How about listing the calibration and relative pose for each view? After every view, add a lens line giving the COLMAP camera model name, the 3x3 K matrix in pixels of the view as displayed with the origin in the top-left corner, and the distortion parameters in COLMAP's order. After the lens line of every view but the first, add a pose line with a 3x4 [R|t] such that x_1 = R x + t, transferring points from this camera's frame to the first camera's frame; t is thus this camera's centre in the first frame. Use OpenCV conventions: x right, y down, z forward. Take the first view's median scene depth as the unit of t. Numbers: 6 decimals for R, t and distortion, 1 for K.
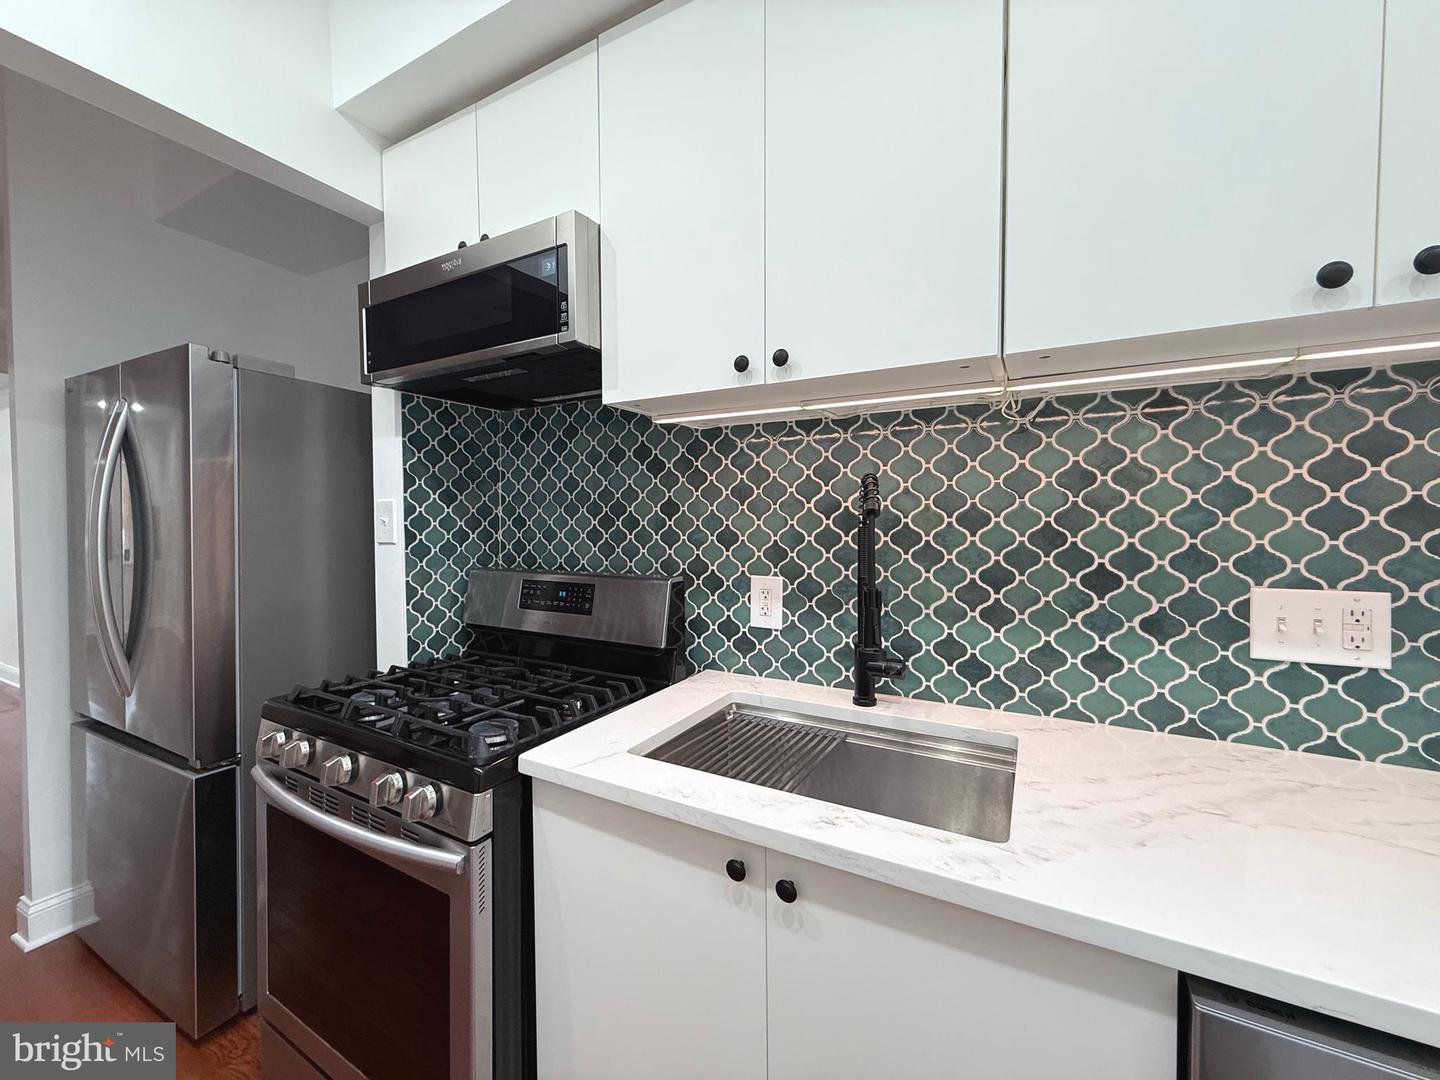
lens RADIAL K [[573.9, 0, 717.9], [0, 573.9, 537.8], [0, 0, 1]] dist [-0.000381, 0.000085]
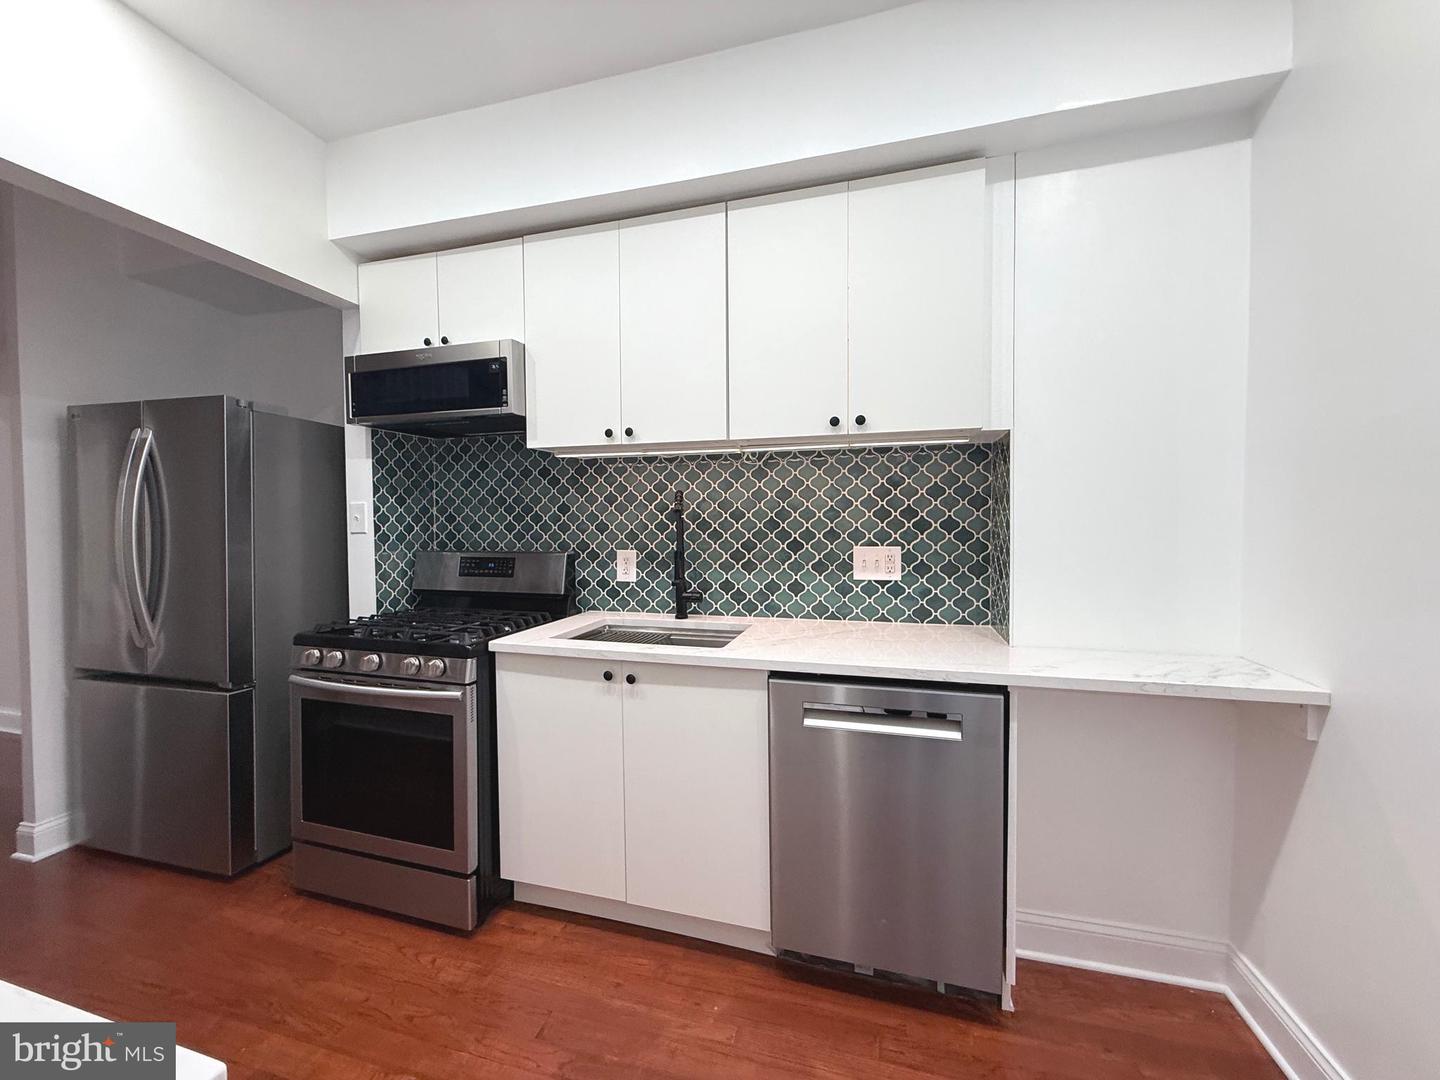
lens RADIAL K [[573.9, 0, 719.1], [0, 573.9, 538.4], [0, 0, 1]] dist [-0.000381, 0.000085]
pose [[0.975853, -0.009702, 0.218213, -0.018088], [0.009635, 0.999953, 0.001369, 0.041642], [-0.218216, 0.000766, 0.975900, -0.825041]]
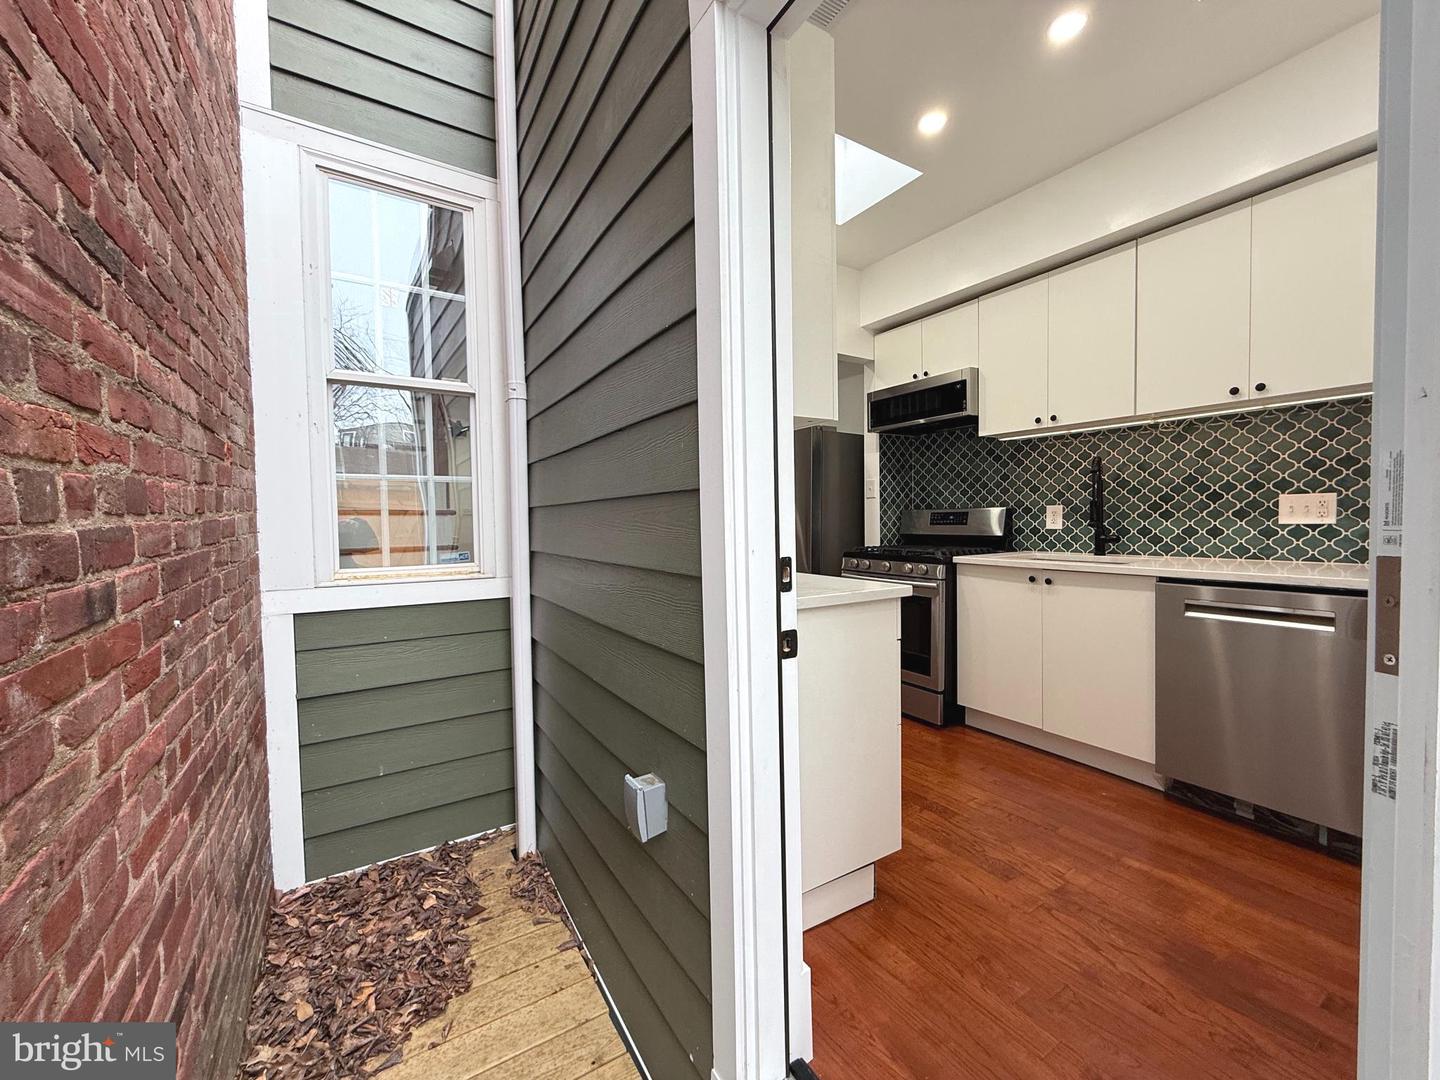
lens RADIAL K [[573.9, 0, 716.5], [0, 573.9, 539.5], [0, 0, 1]] dist [-0.000381, 0.000085]
pose [[0.869480, 0.008232, -0.493899, 0.056851], [-0.000776, 0.999883, 0.015299, 0.203760], [0.493967, -0.012919, 0.869385, -1.925390]]
